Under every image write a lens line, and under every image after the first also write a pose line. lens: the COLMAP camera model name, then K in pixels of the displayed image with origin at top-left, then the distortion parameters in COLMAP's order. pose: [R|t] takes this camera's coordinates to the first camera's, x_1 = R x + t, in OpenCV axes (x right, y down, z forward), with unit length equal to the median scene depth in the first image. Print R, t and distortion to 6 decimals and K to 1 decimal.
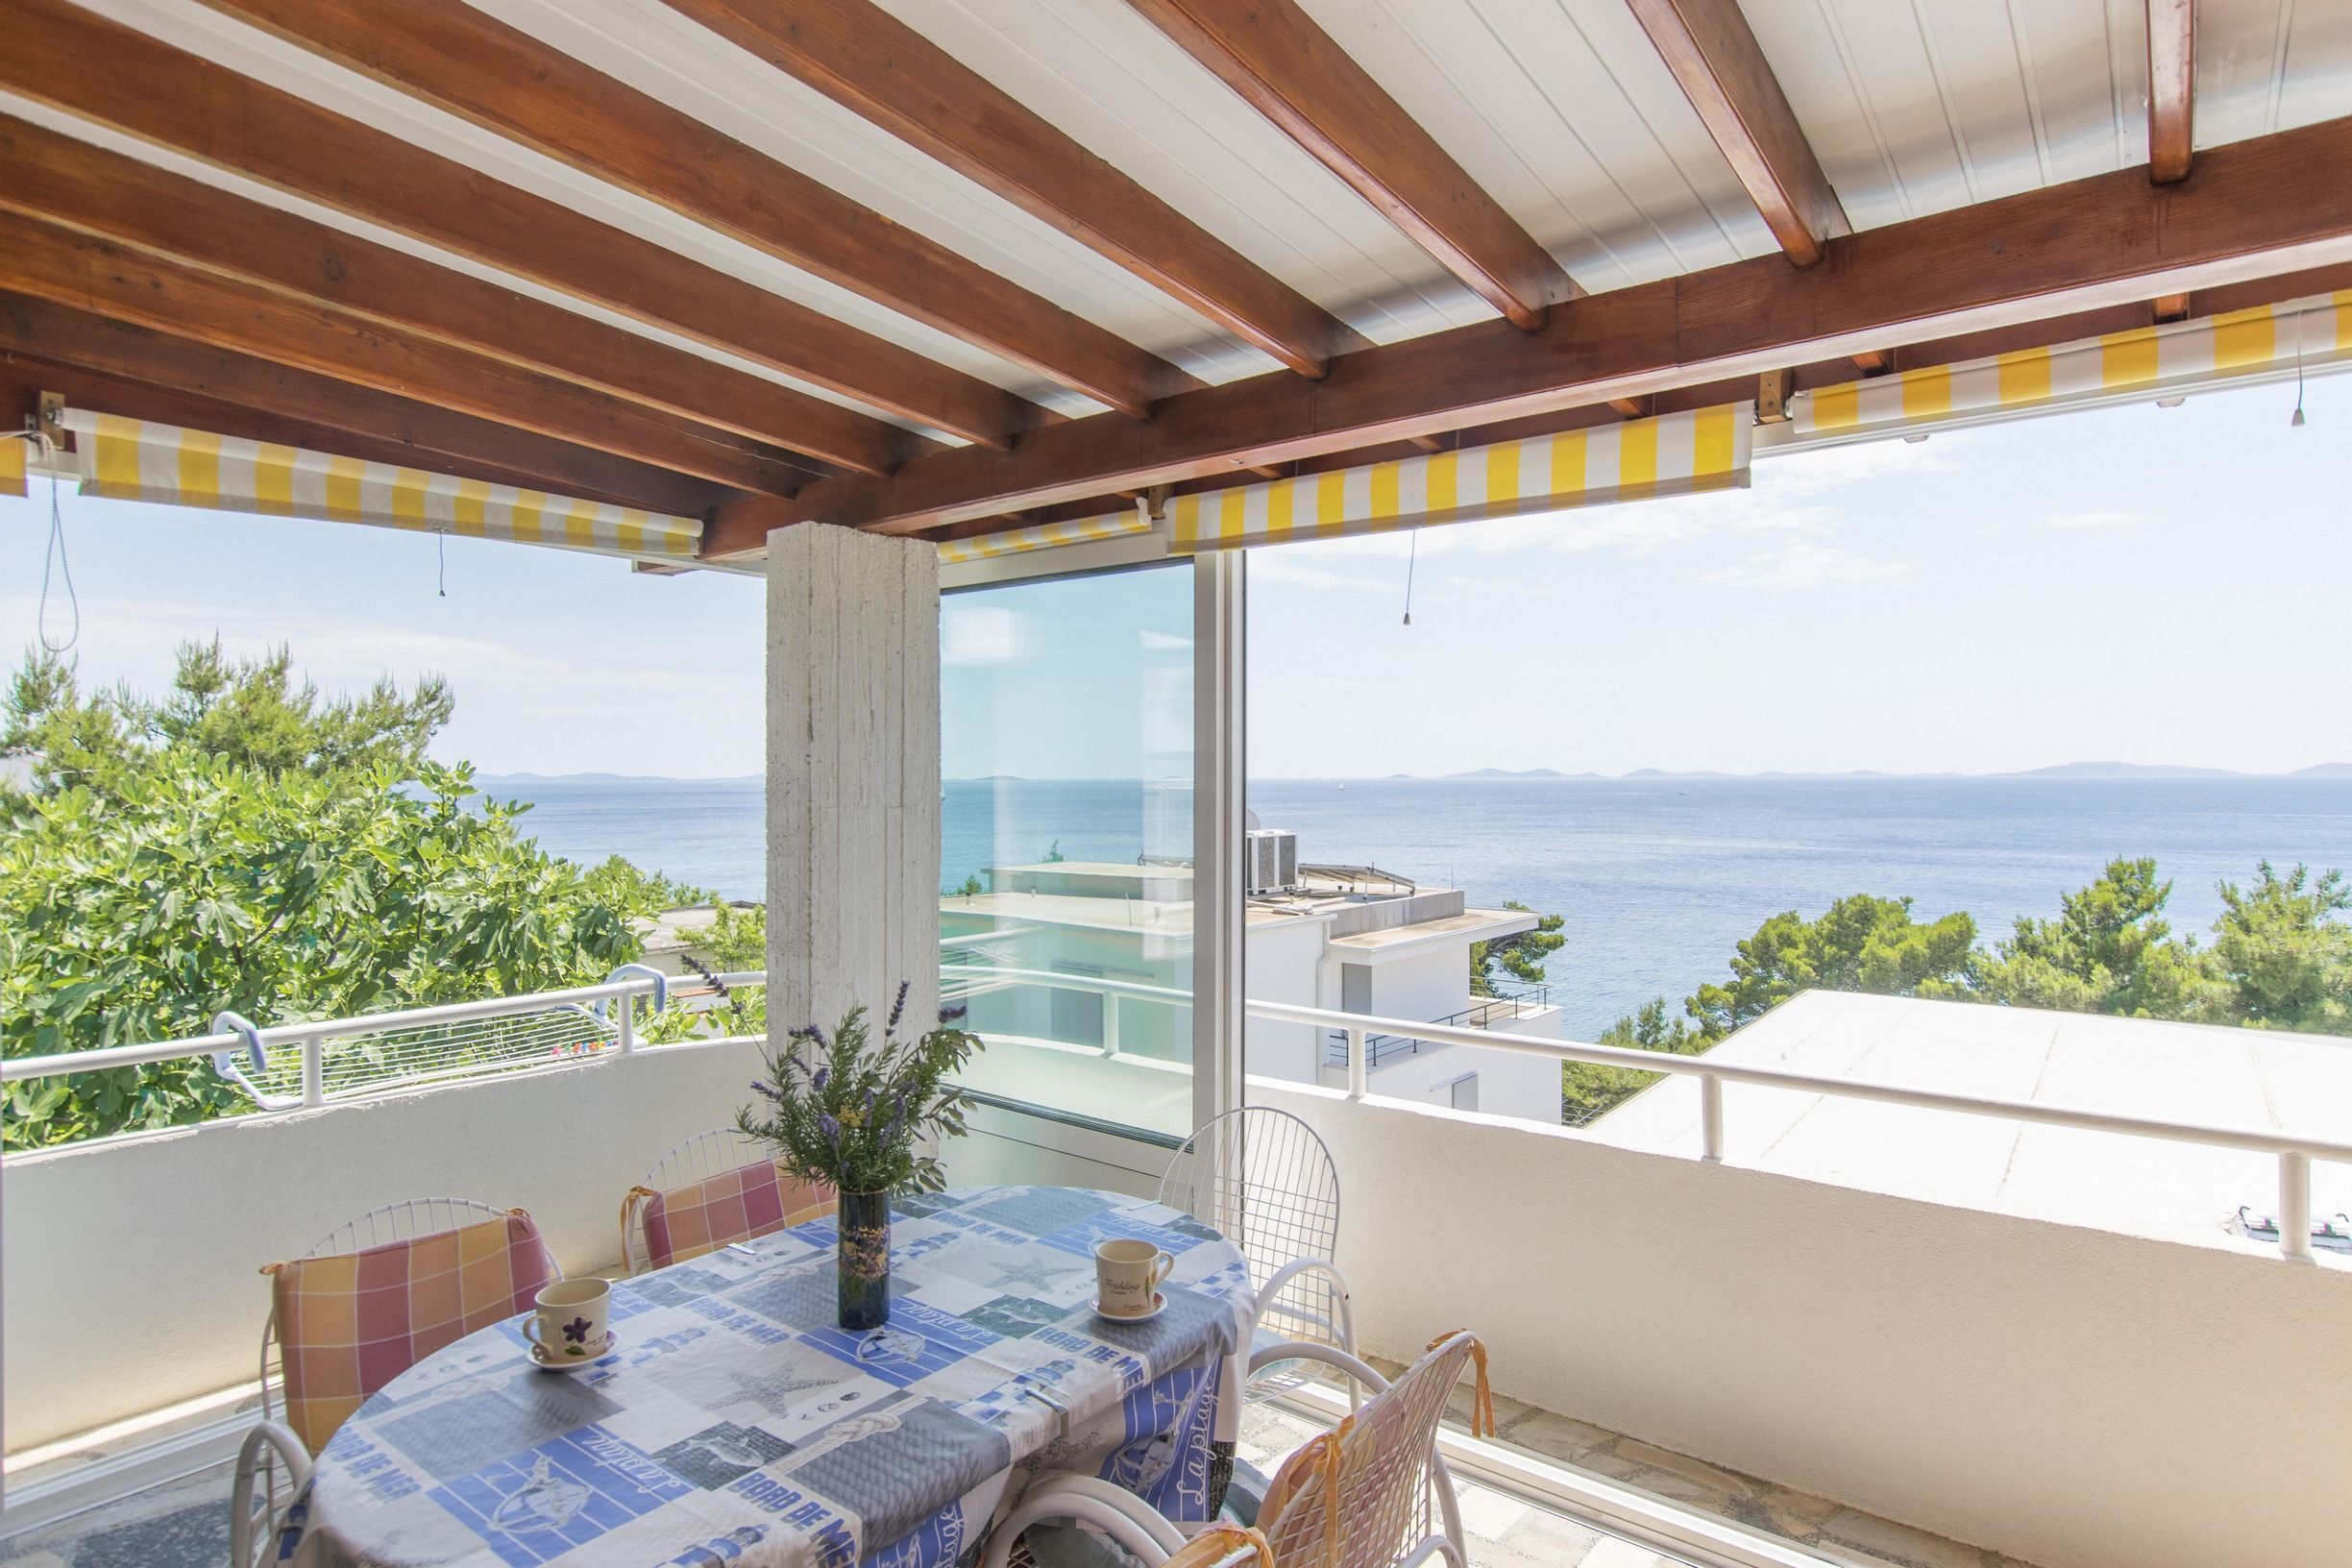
lens RADIAL K [[1280.0, 0, 1168.6], [0, 1280.0, 782.9], [0, 0, 1]] dist [0.001789, 0.000114]
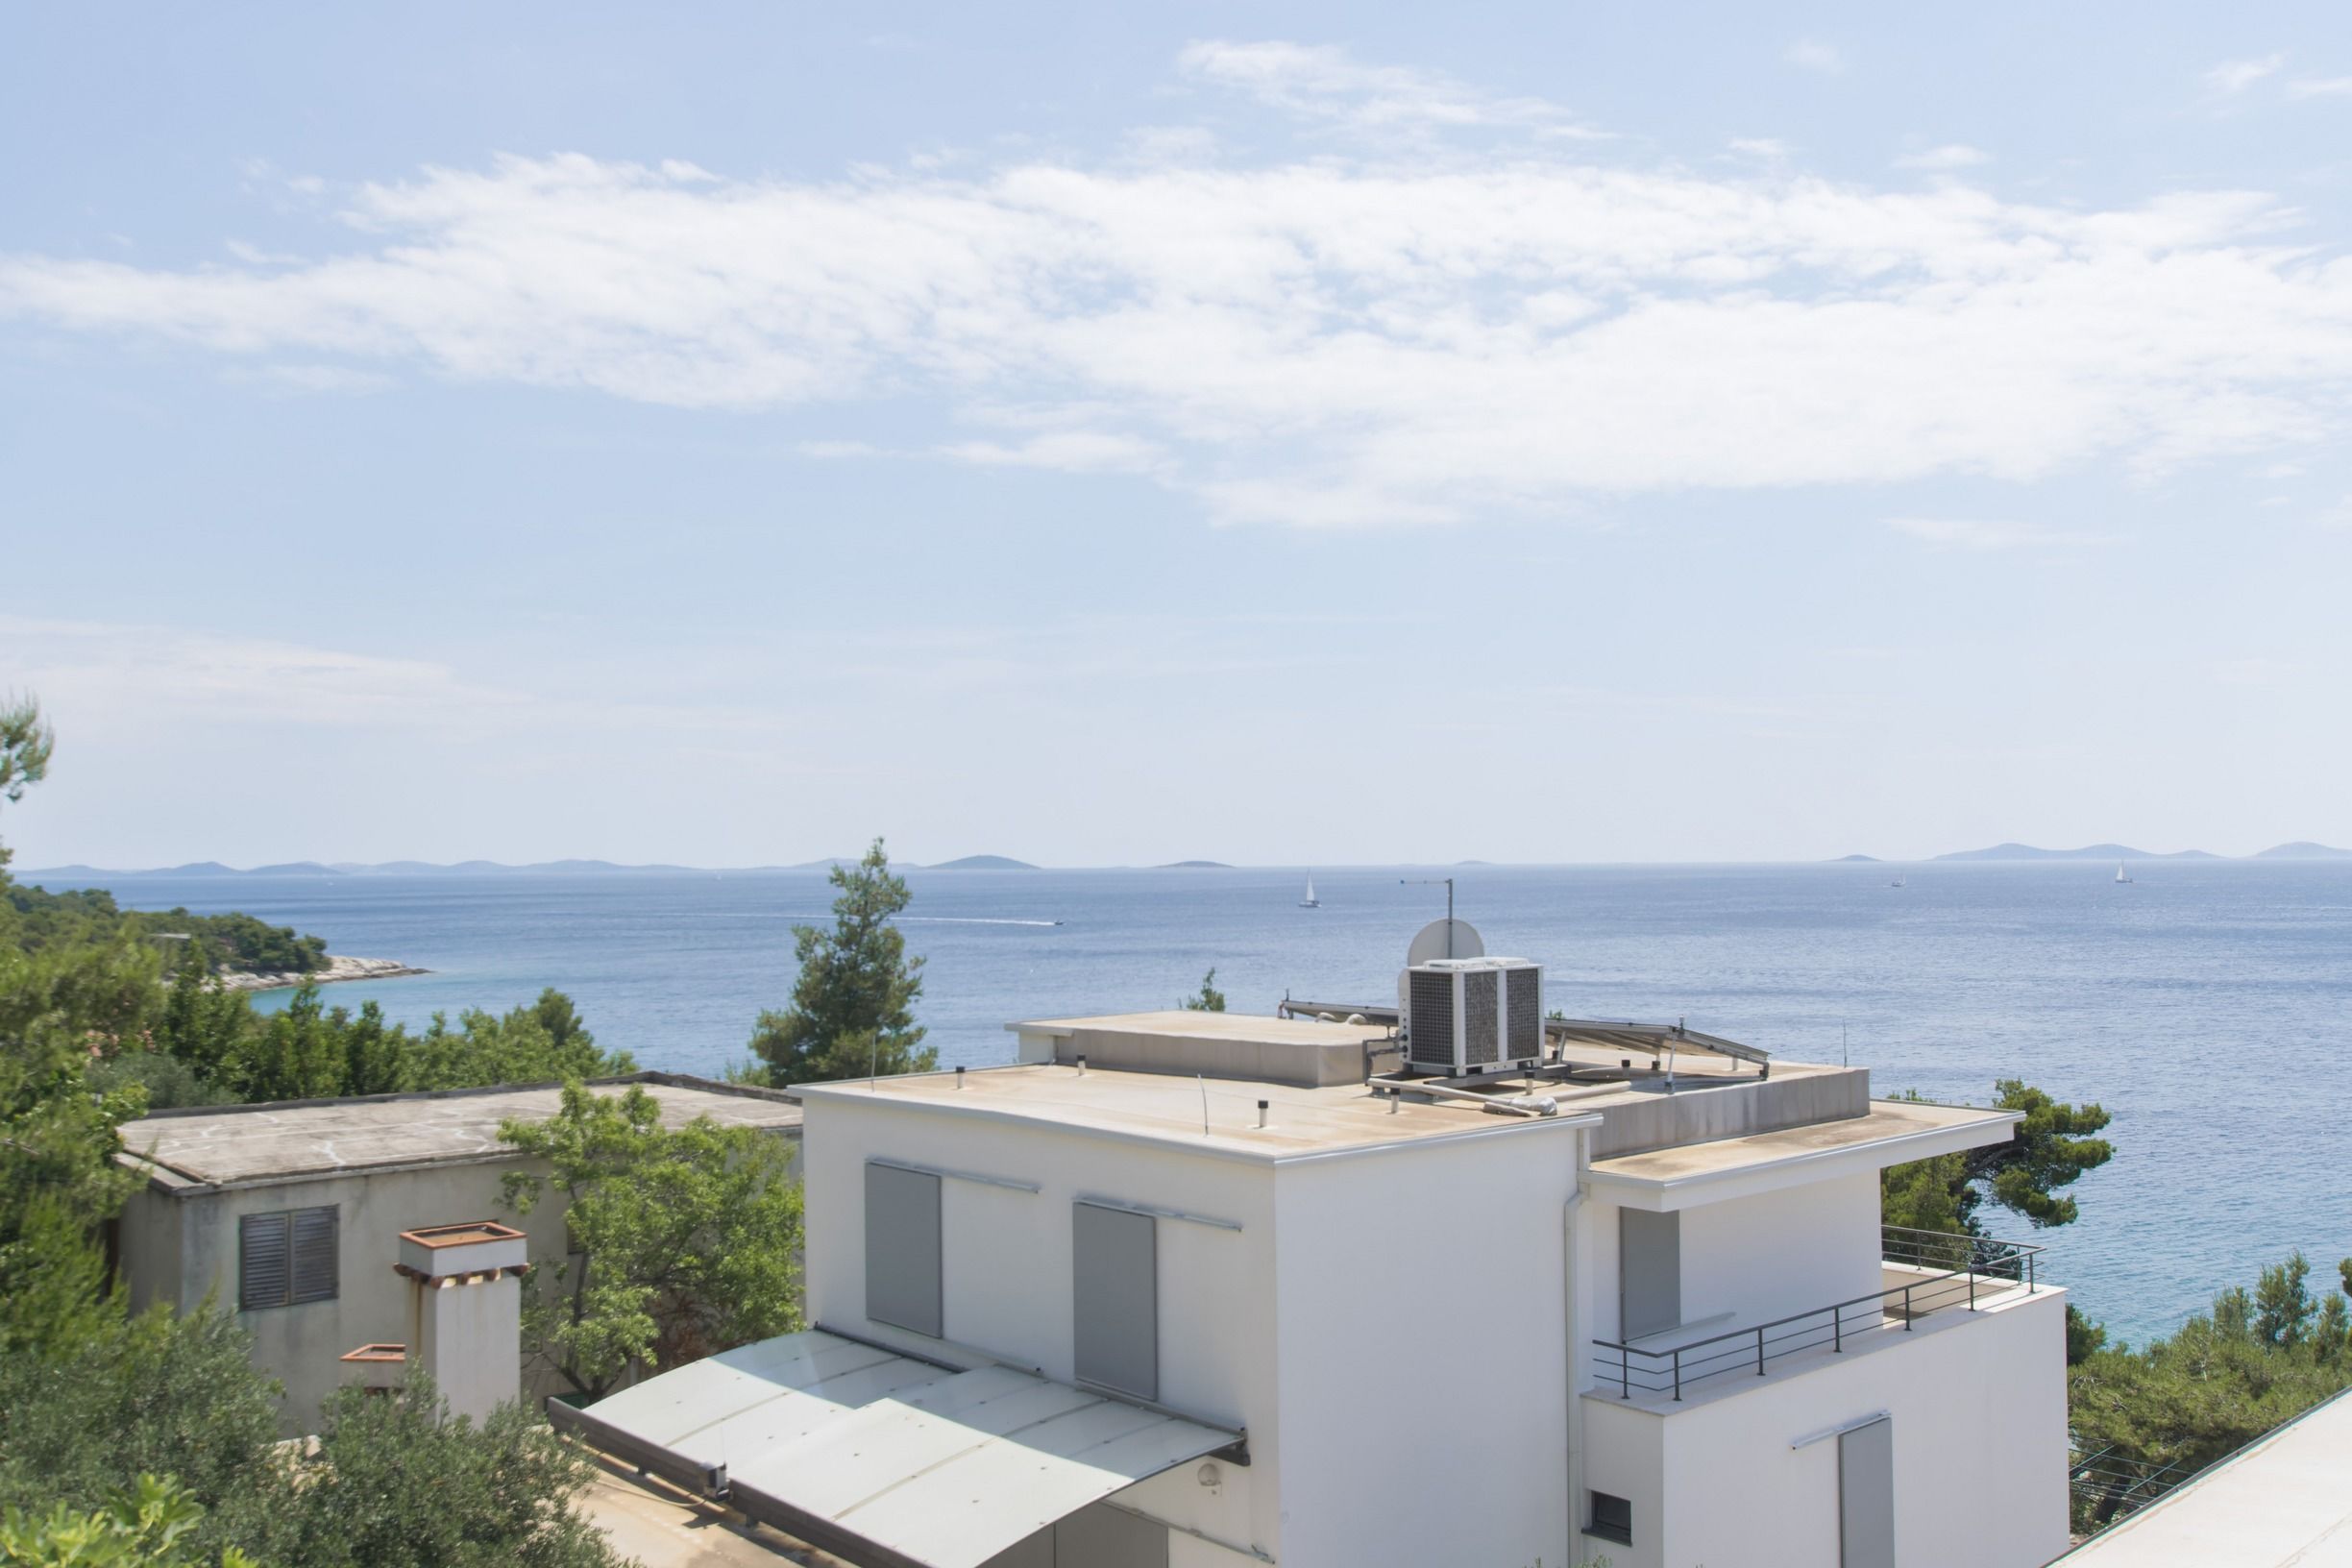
lens RADIAL K [[2071.2, 0, 1177.1], [0, 2071.2, 784.8], [0, 0, 1]] dist [-0.005740, 0.004650]
pose [[0.990106, -0.010776, -0.139908, 0.067323], [0.004898, 0.999093, -0.042288, -0.000660], [0.140237, 0.041185, 0.989261, 0.089664]]
